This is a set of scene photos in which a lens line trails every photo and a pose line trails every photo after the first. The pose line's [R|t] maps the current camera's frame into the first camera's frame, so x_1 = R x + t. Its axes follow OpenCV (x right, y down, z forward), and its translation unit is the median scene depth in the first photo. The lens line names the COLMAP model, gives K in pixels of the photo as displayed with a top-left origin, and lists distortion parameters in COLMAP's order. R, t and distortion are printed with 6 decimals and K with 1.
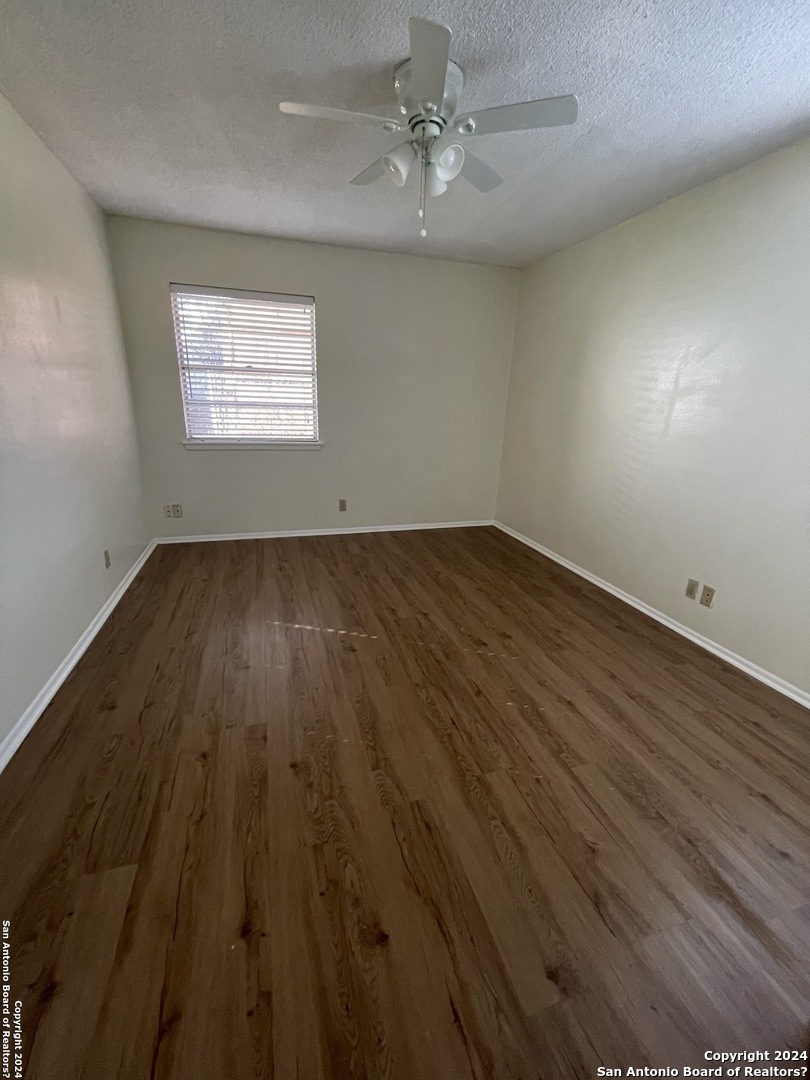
lens RADIAL K [[441.1, 0, 405.0], [0, 441.1, 540.0], [0, 0, 1]] dist [0.003235, 0.000289]
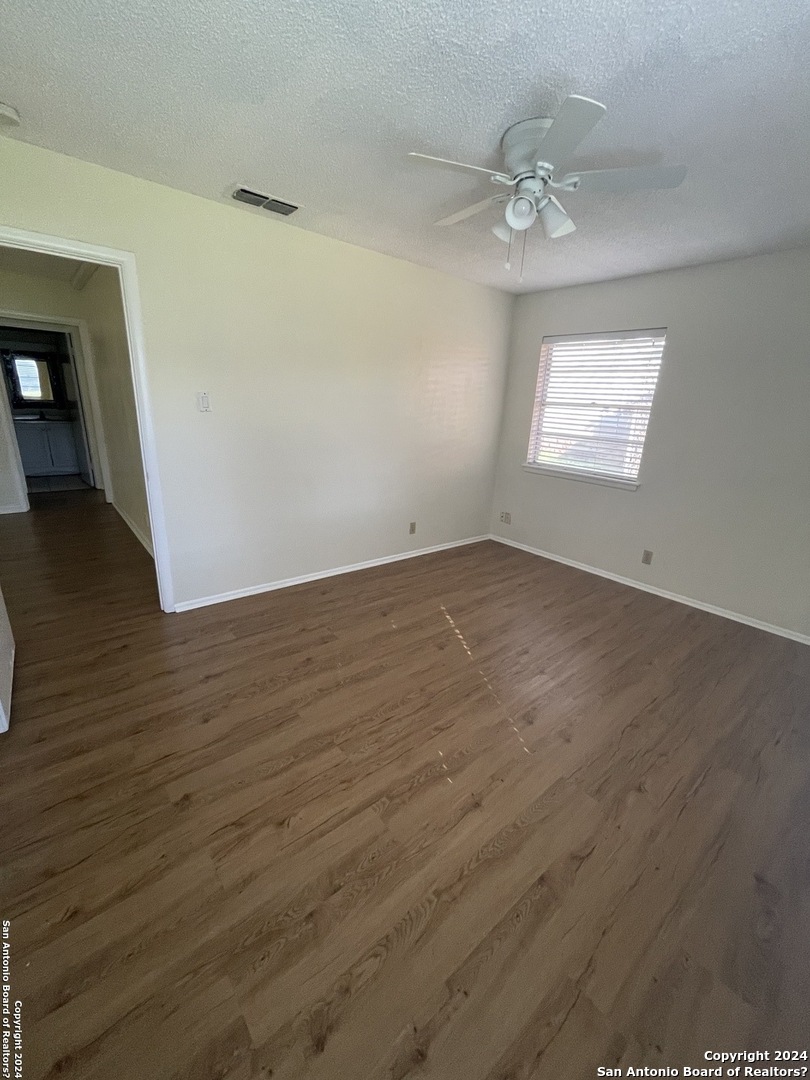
lens RADIAL K [[440.4, 0, 402.5], [0, 440.4, 540.3], [0, 0, 1]] dist [-0.002494, -0.000135]
pose [[0.386329, 0.264531, -0.883614, 0.816446], [-0.319951, 0.936942, 0.140608, -0.147457], [0.865090, 0.228392, 0.446605, 0.357744]]
